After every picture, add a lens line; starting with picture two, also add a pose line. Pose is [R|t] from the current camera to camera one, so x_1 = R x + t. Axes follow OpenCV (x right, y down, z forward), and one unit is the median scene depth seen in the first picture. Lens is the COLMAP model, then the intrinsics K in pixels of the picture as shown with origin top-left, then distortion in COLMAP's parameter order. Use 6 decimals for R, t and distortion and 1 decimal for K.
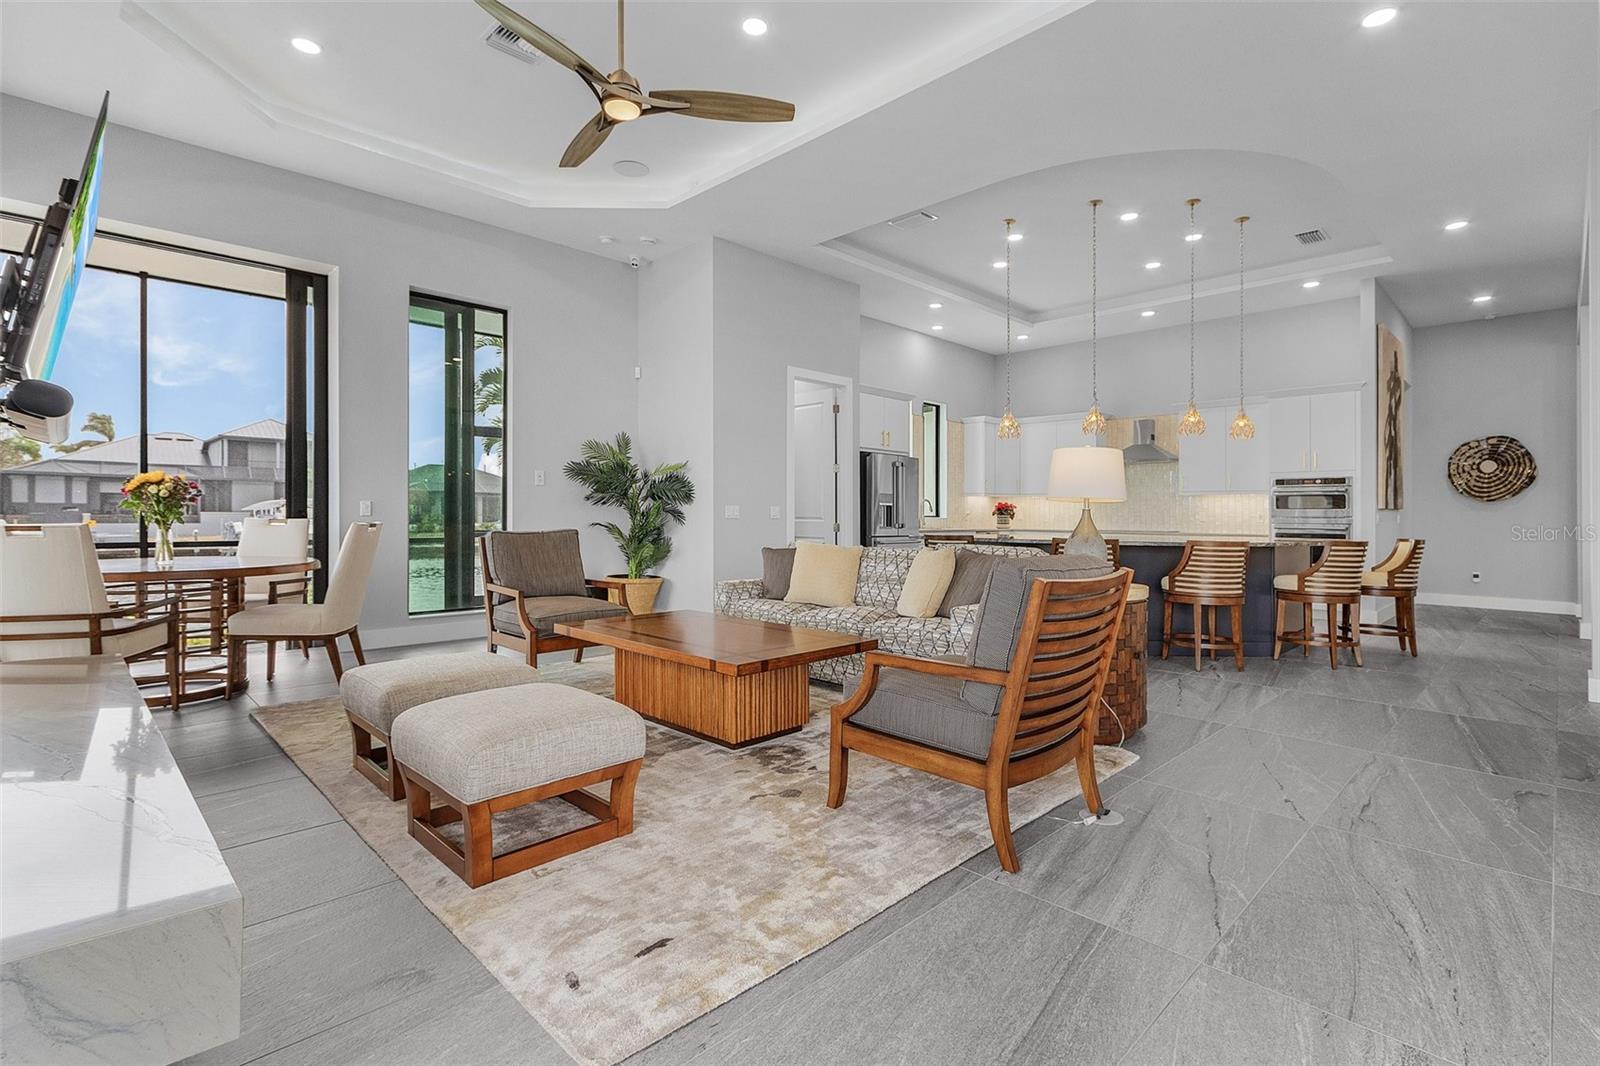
lens RADIAL K [[751.0, 0, 797.2], [0, 751.0, 517.6], [0, 0, 1]] dist [-0.001046, 0.000485]
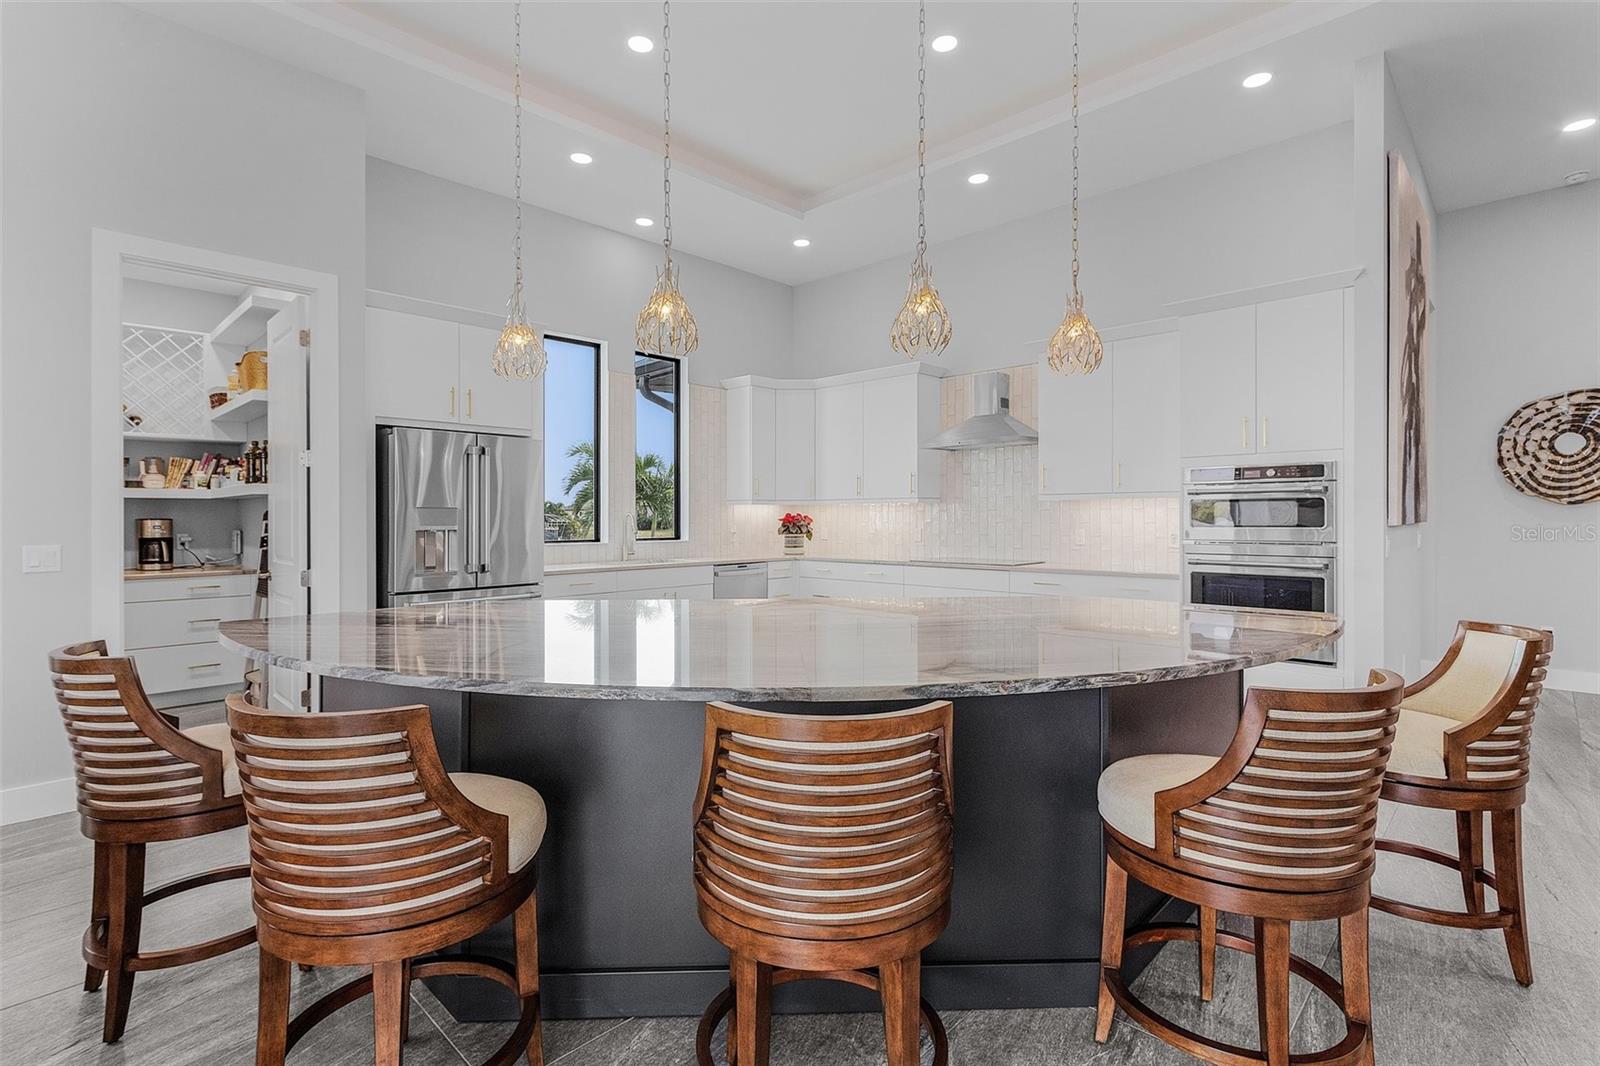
lens RADIAL K [[751.0, 0, 803.1], [0, 751.0, 529.1], [0, 0, 1]] dist [-0.001046, 0.000485]
pose [[0.999663, -0.014358, 0.021636, 0.323841], [0.014055, 0.999801, 0.014130, -0.019004], [-0.021834, -0.013821, 0.999666, 0.441609]]
